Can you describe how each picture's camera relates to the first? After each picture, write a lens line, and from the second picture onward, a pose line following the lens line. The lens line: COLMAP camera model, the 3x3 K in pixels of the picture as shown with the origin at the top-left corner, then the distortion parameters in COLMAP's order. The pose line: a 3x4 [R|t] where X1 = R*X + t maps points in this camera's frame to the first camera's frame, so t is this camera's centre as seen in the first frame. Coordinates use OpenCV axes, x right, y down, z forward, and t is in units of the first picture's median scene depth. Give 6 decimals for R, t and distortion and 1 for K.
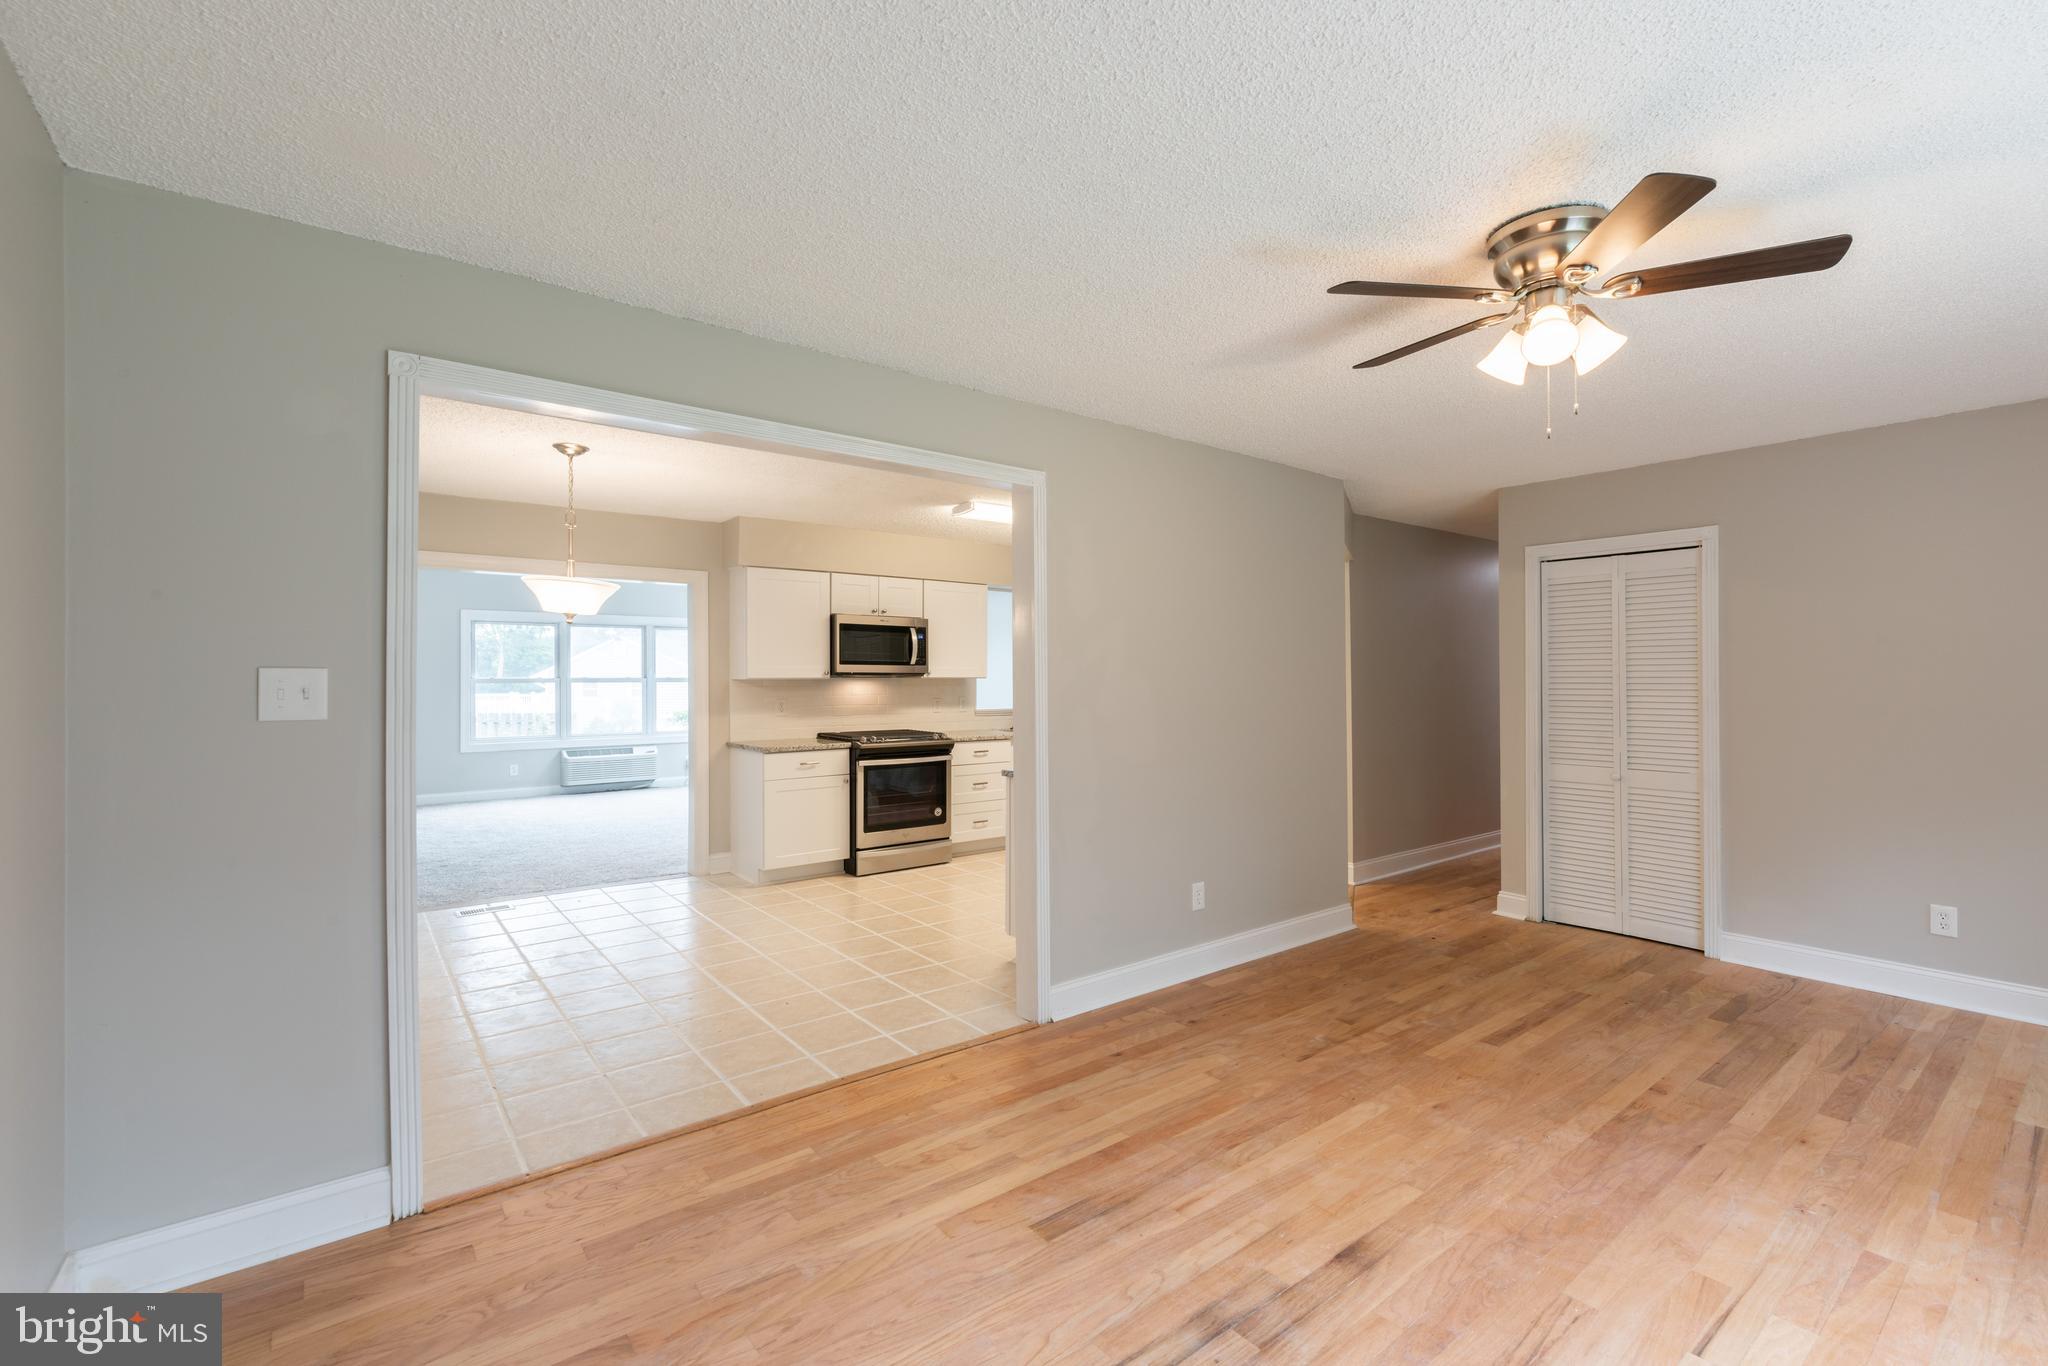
lens RADIAL K [[891.0, 0, 1050.5], [0, 891.0, 675.5], [0, 0, 1]] dist [0.001394, -0.000011]
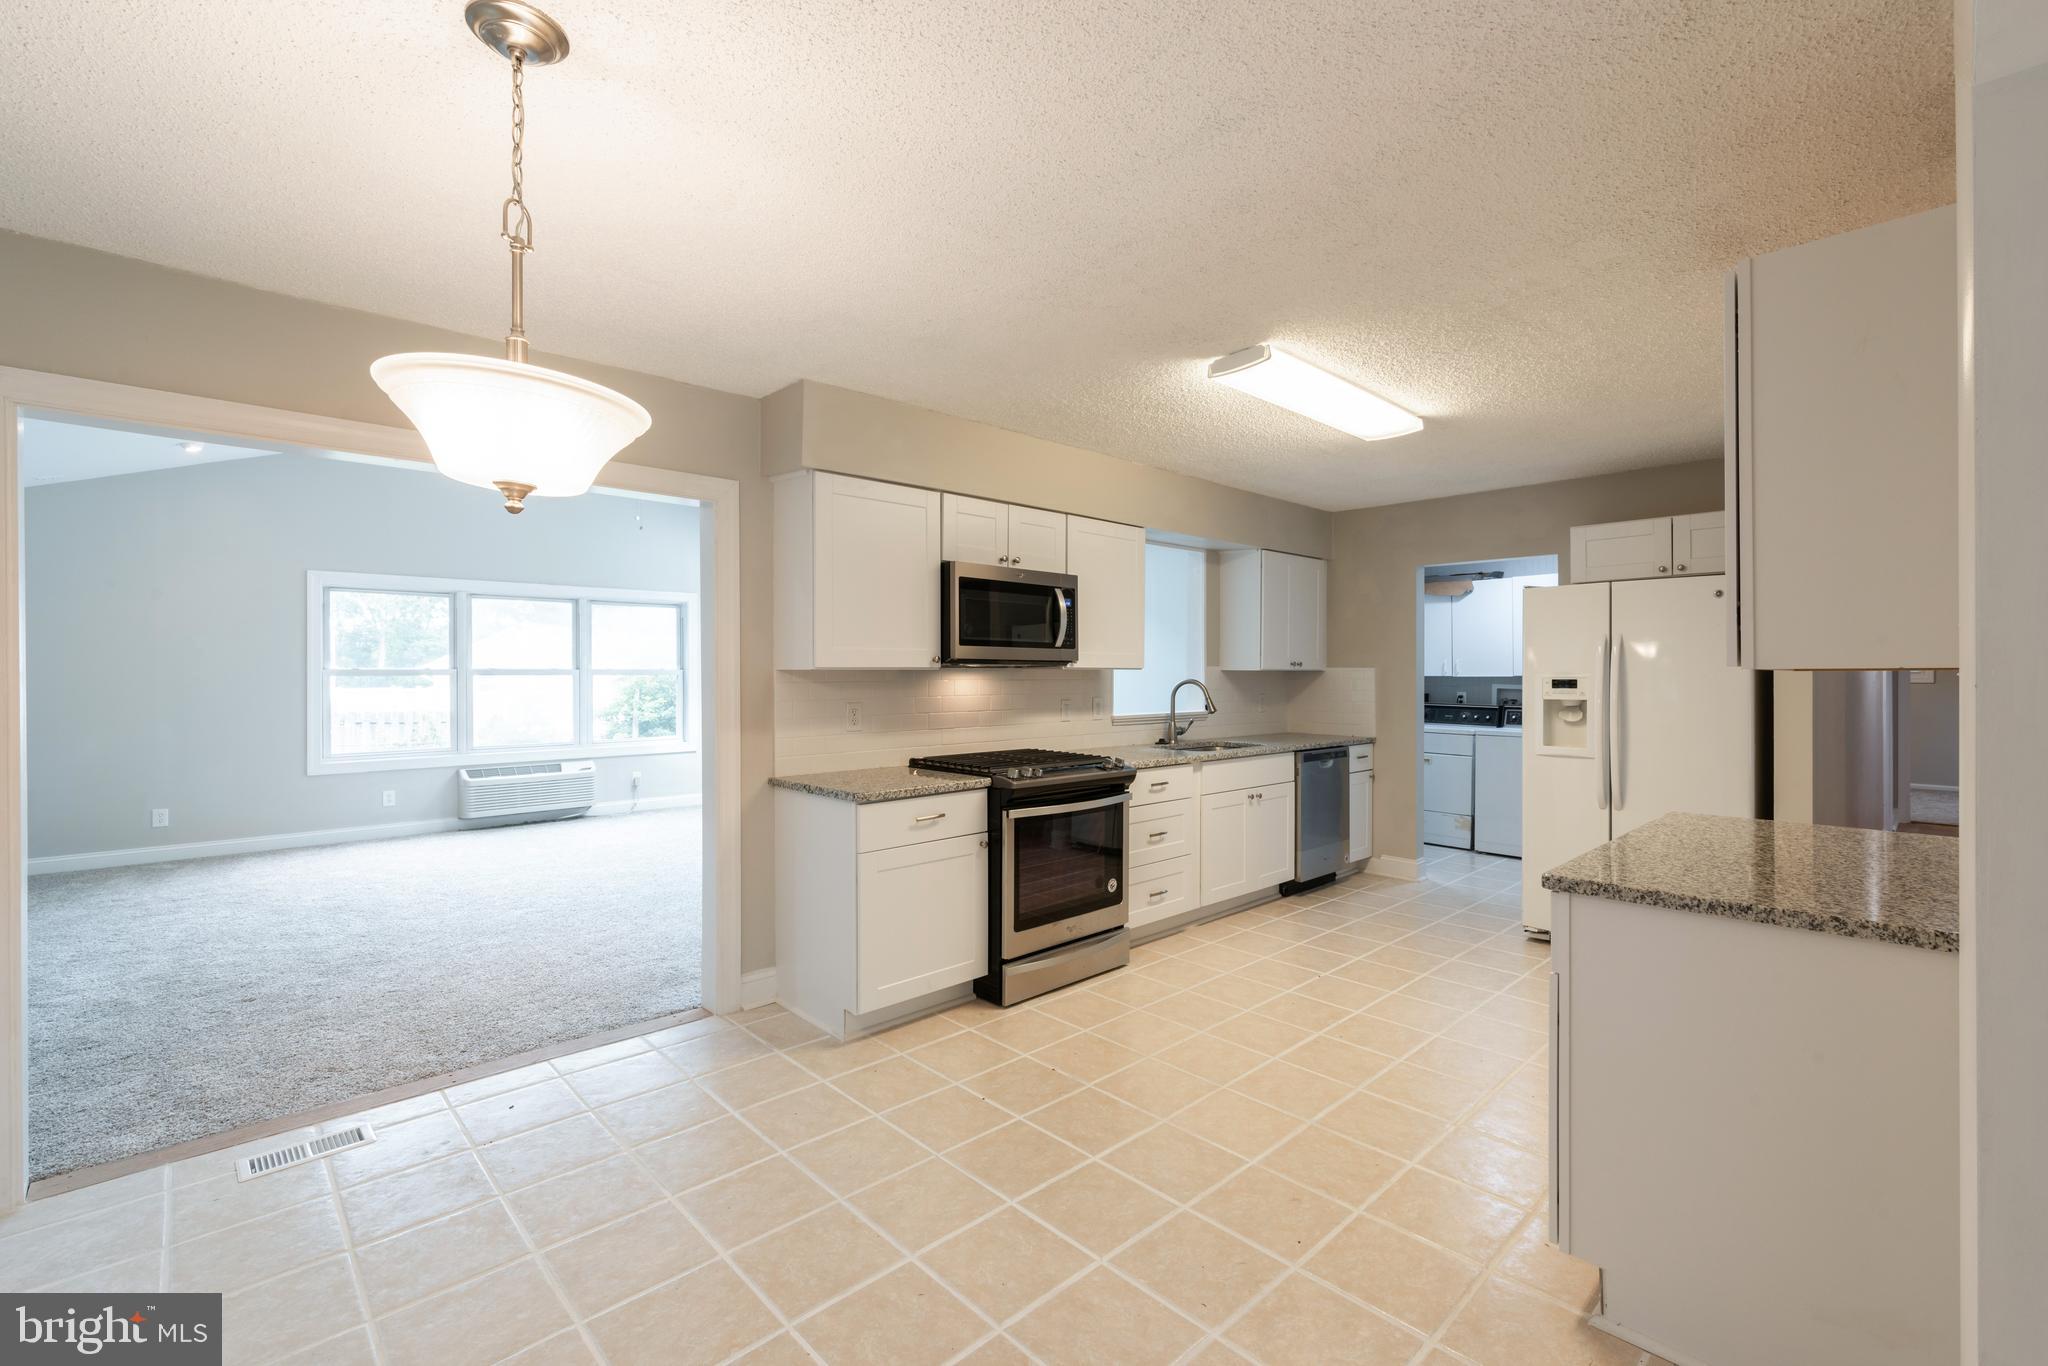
lens RADIAL K [[891.0, 0, 1050.5], [0, 891.0, 675.5], [0, 0, 1]] dist [0.001394, -0.000011]
pose [[0.995940, 0.002554, 0.089980, -0.219633], [-0.003102, 0.999977, 0.005954, 0.003978], [-0.089963, -0.006209, 0.995926, 0.381984]]
